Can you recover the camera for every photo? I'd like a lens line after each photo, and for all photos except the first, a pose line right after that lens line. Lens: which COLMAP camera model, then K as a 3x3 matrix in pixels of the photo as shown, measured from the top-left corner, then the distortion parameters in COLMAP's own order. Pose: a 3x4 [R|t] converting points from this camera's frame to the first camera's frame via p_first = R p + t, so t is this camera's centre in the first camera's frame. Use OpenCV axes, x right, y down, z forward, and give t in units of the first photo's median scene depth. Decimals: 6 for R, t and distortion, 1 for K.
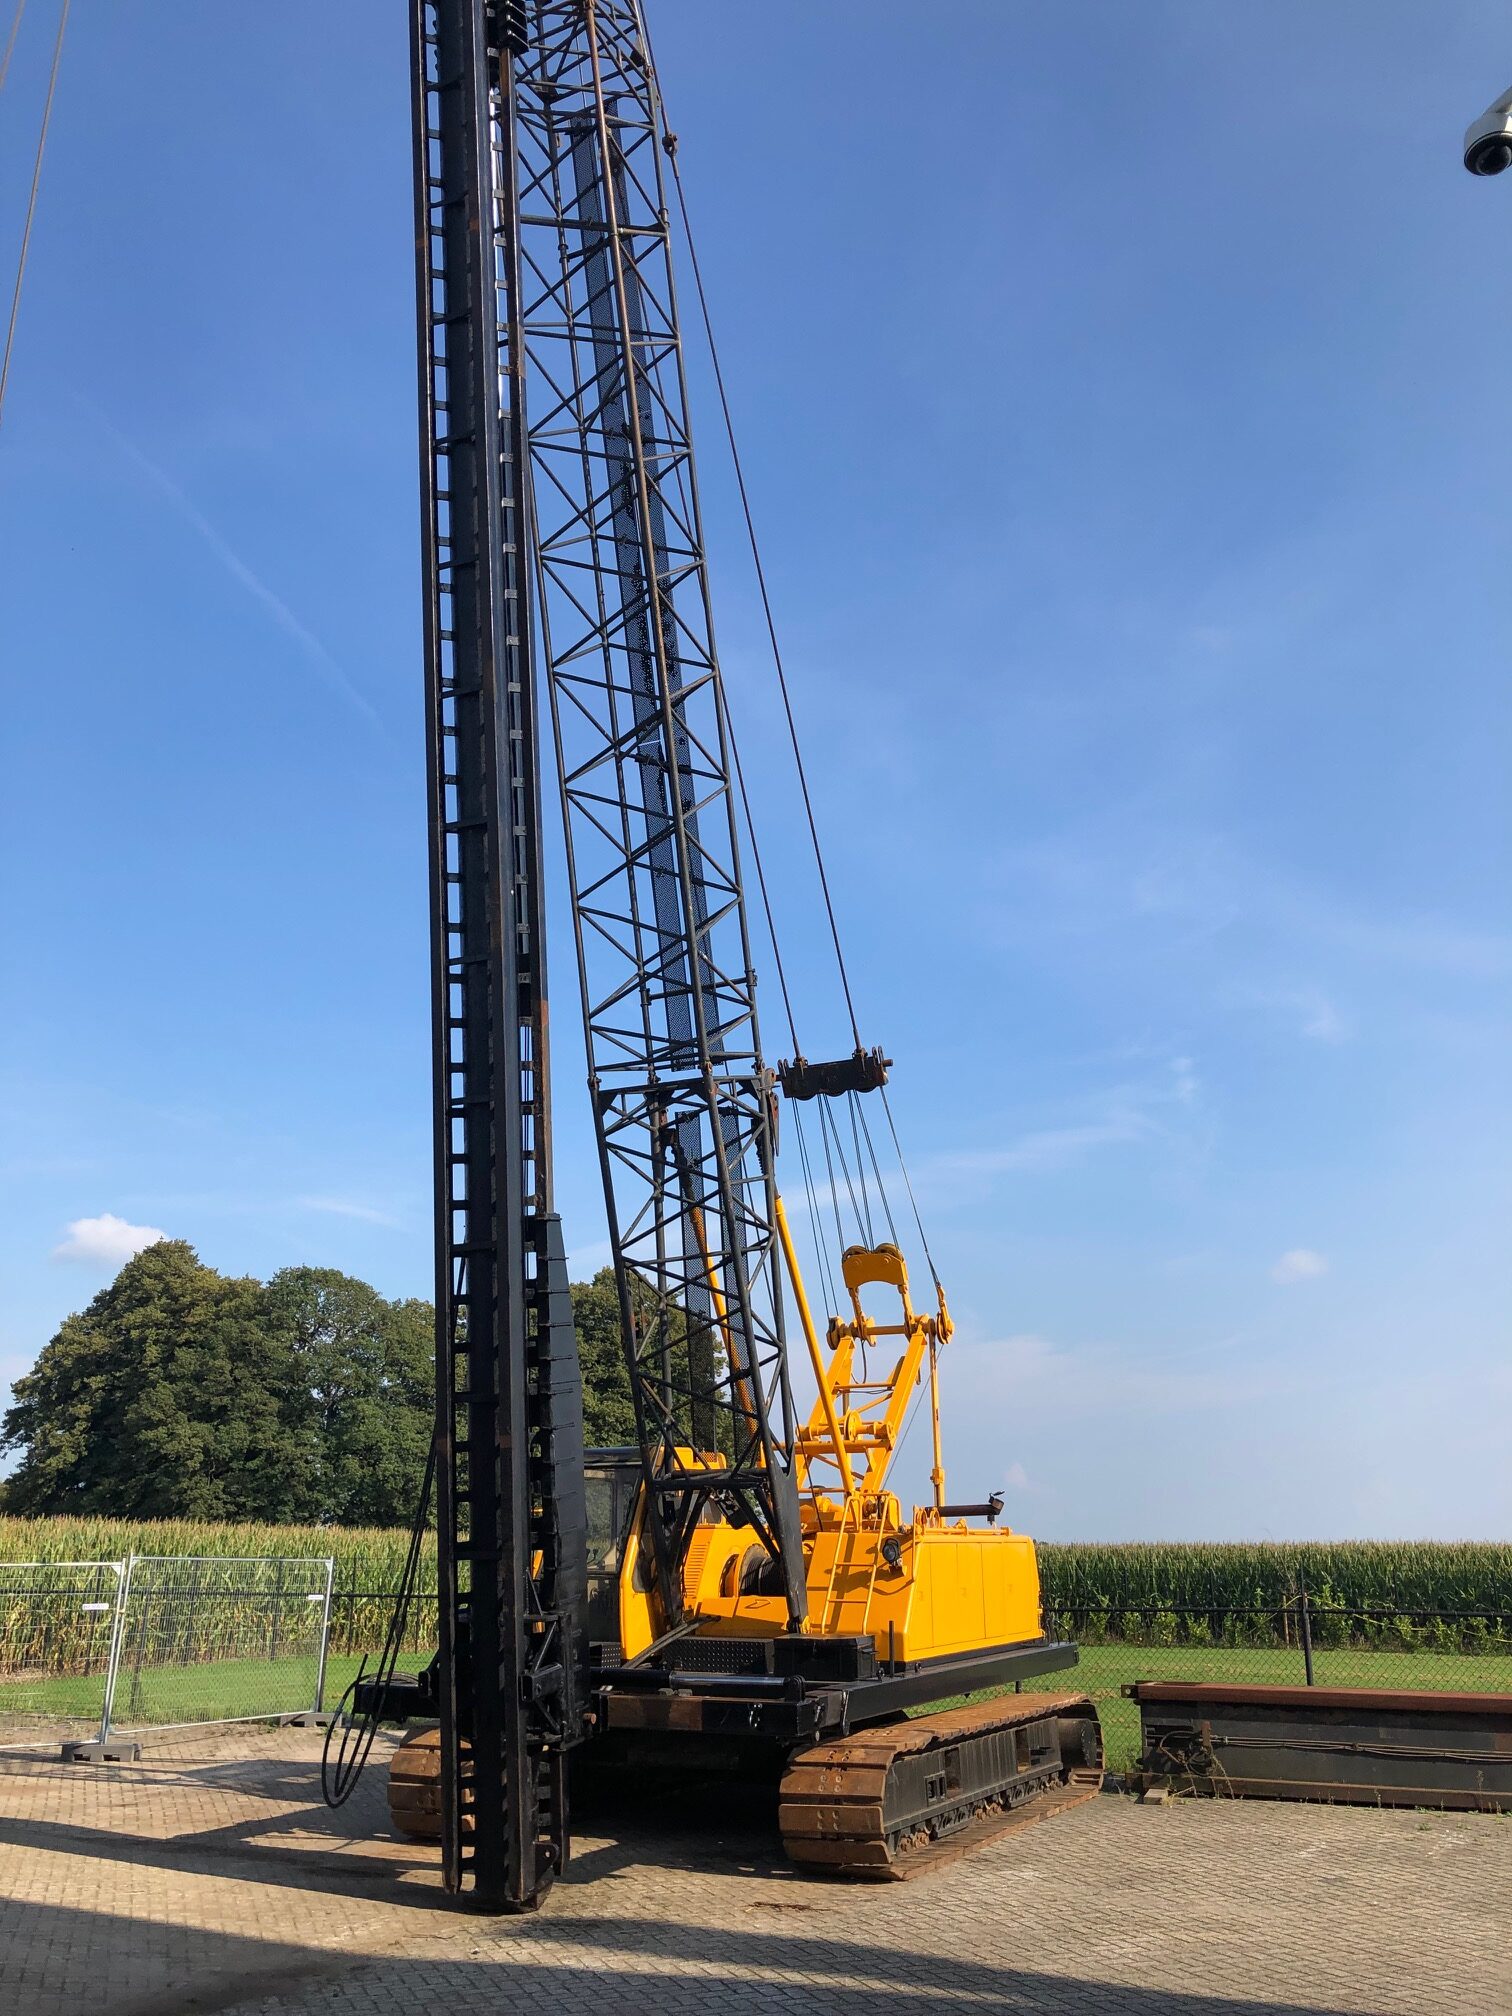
lens RADIAL K [[1651.1, 0, 766.0], [0, 1651.1, 957.3], [0, 0, 1]] dist [0.086847, -0.247982]
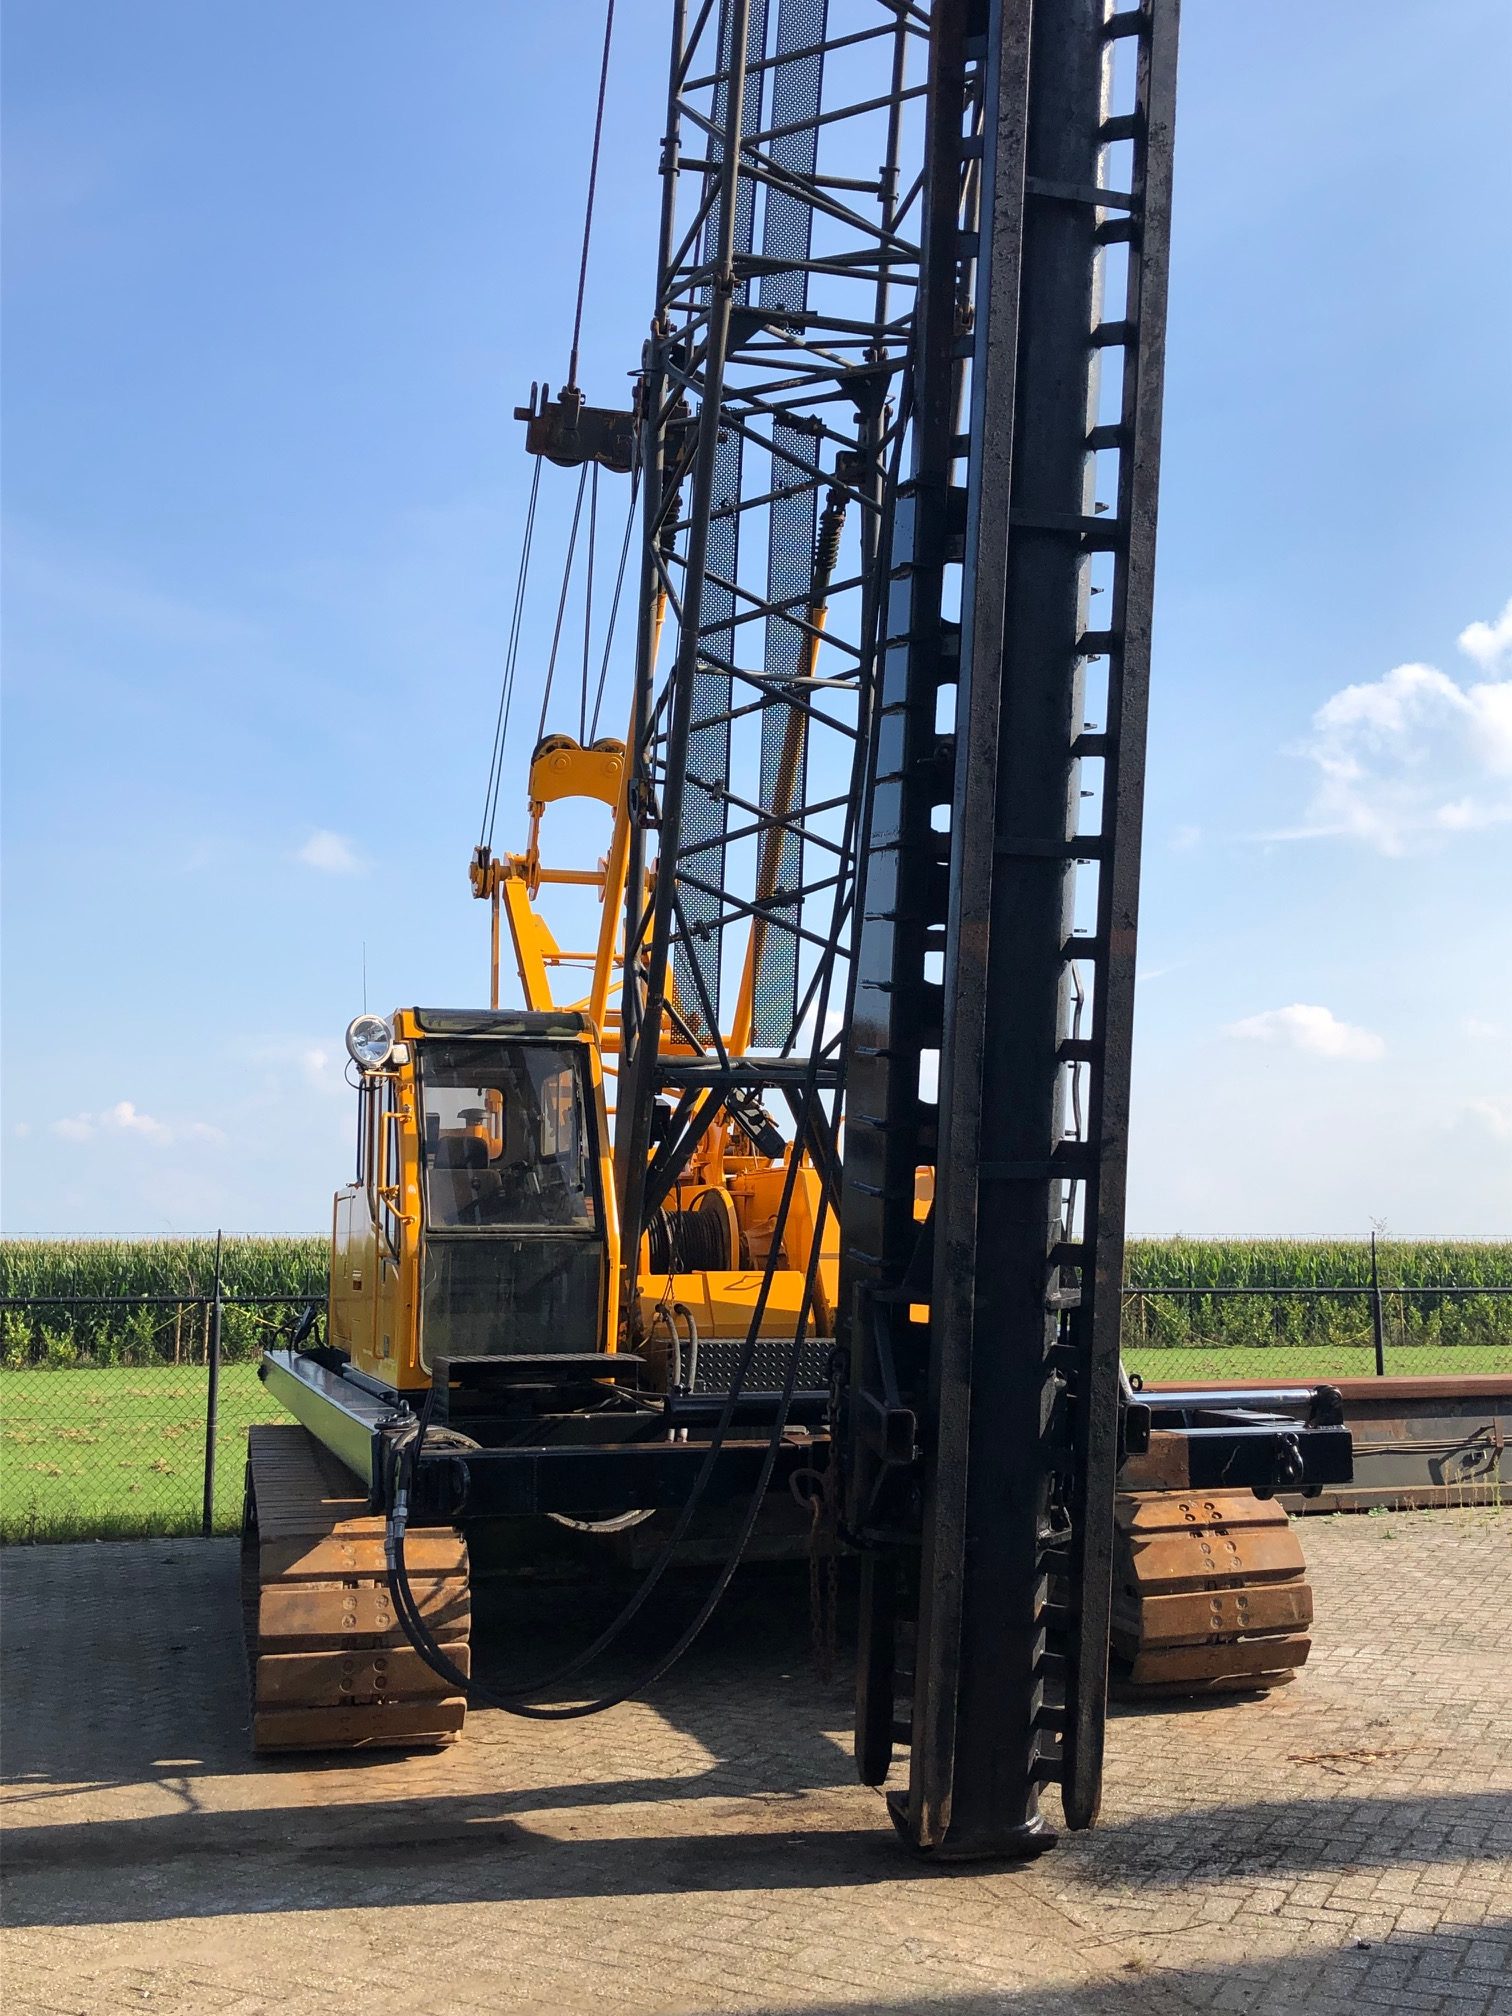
lens RADIAL K [[2041.6, 0, 756.0], [0, 2041.6, 1008.0], [0, 0, 1]] dist [0.011777, 0.002086]
pose [[0.754223, 0.076839, 0.652107, -0.471575], [-0.216788, 0.966580, 0.136841, 0.198996], [-0.619799, -0.244577, 0.745675, 0.494420]]
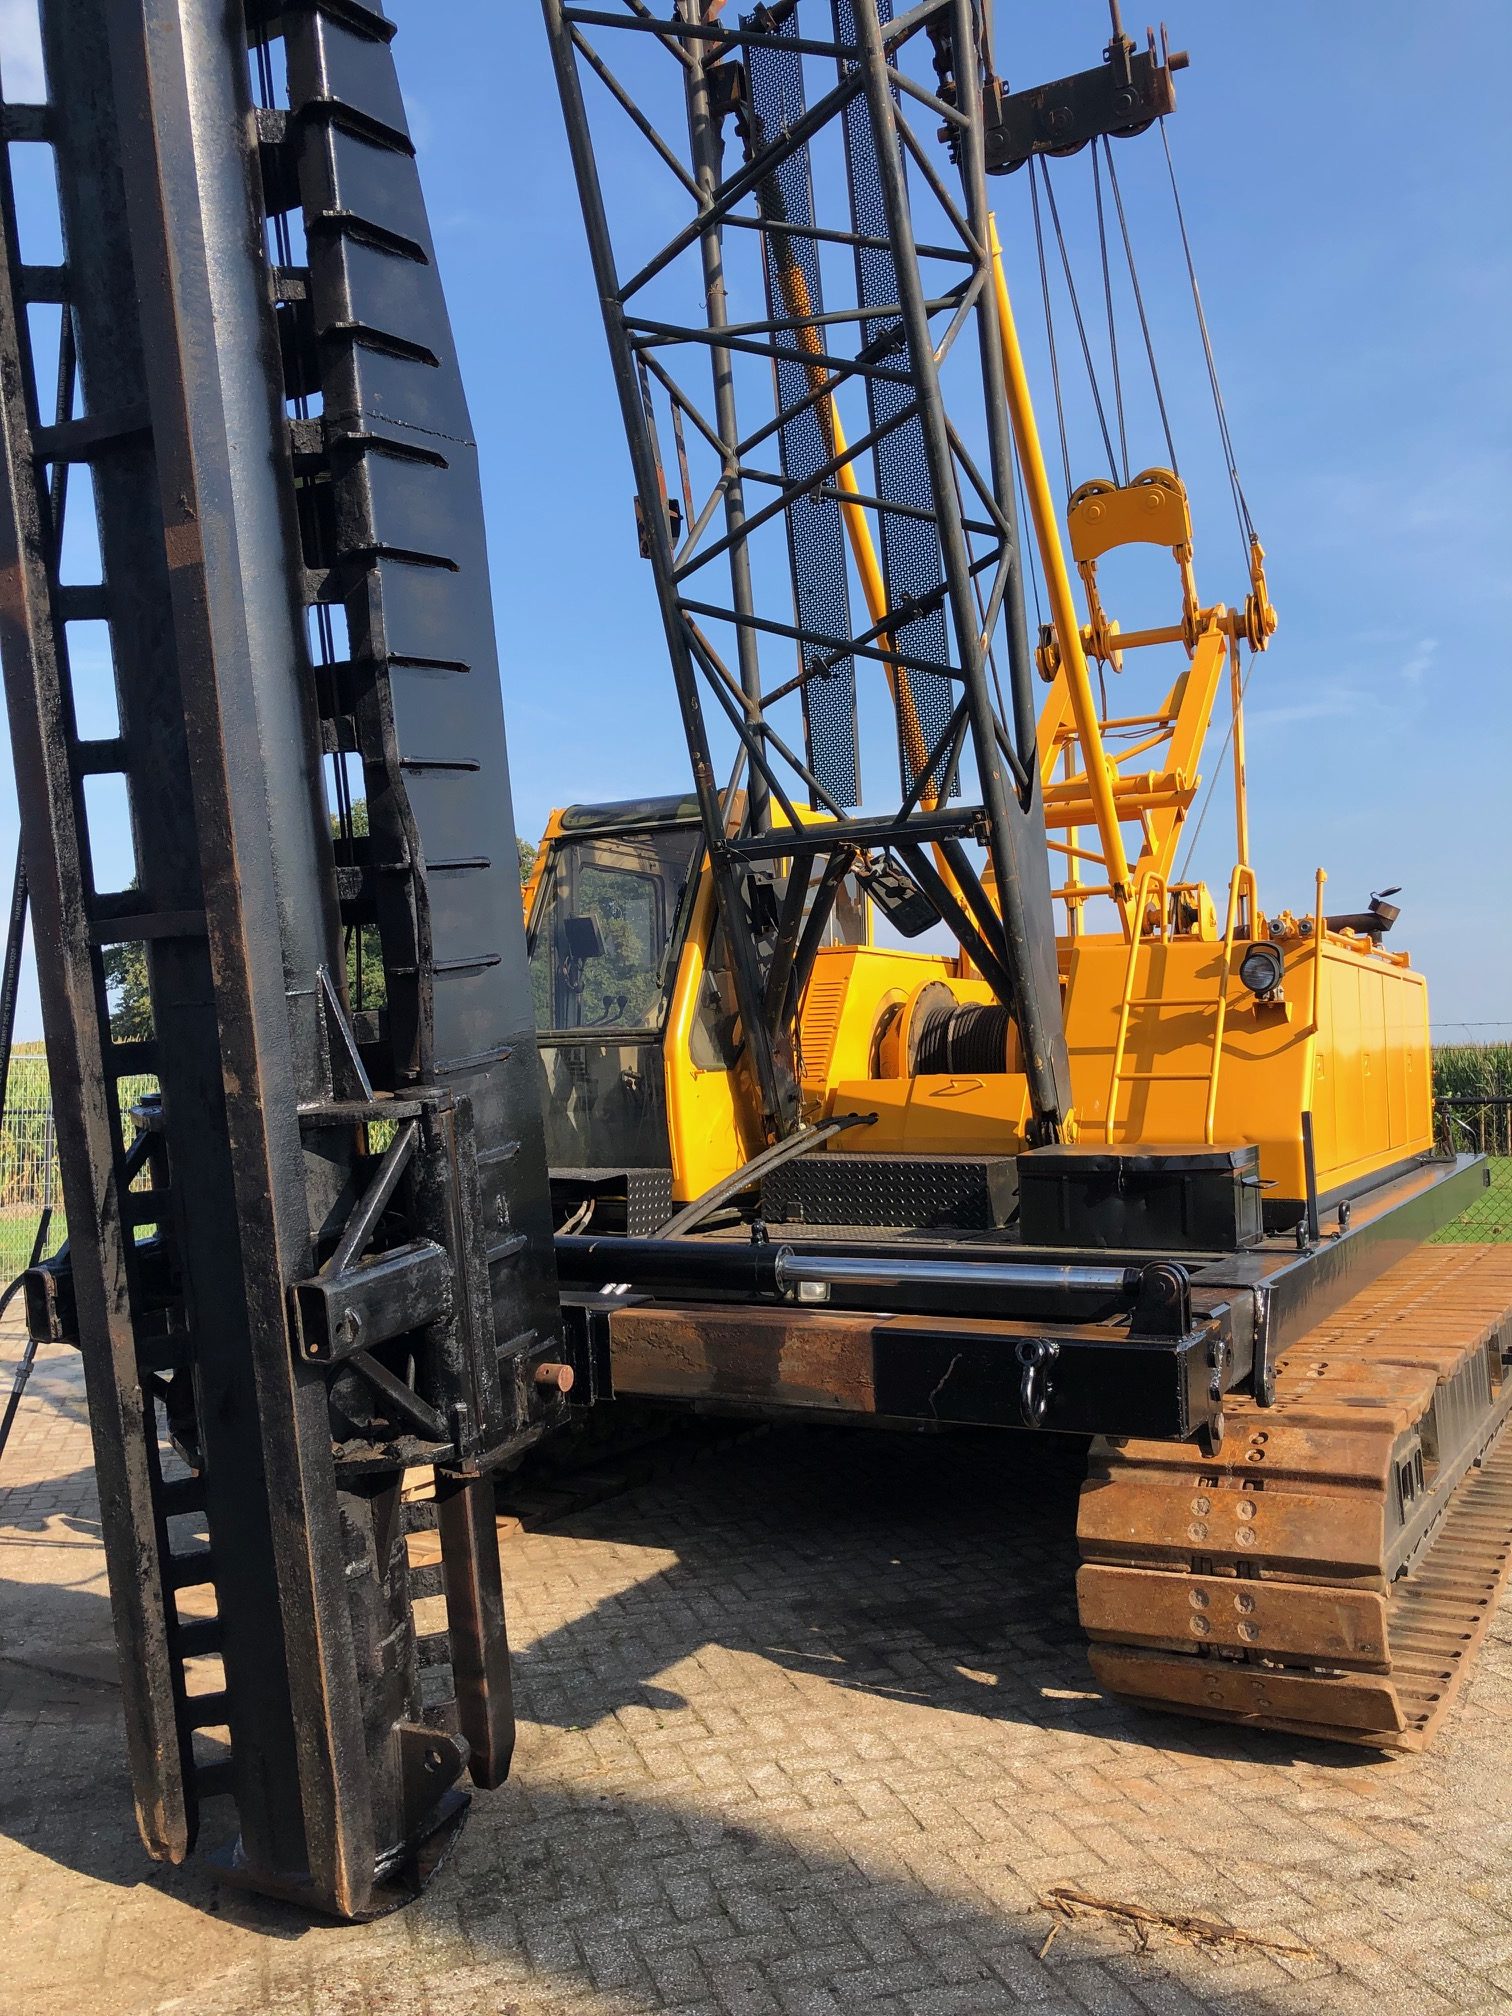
lens RADIAL K [[1653.8, 0, 756.0], [0, 1653.8, 1008.0], [0, 0, 1]] dist [0.070562, -0.100468]
pose [[0.997544, -0.023326, -0.066048, -0.030529], [0.041892, 0.954376, 0.295654, 0.224130], [0.056139, -0.297694, 0.953009, 0.551002]]
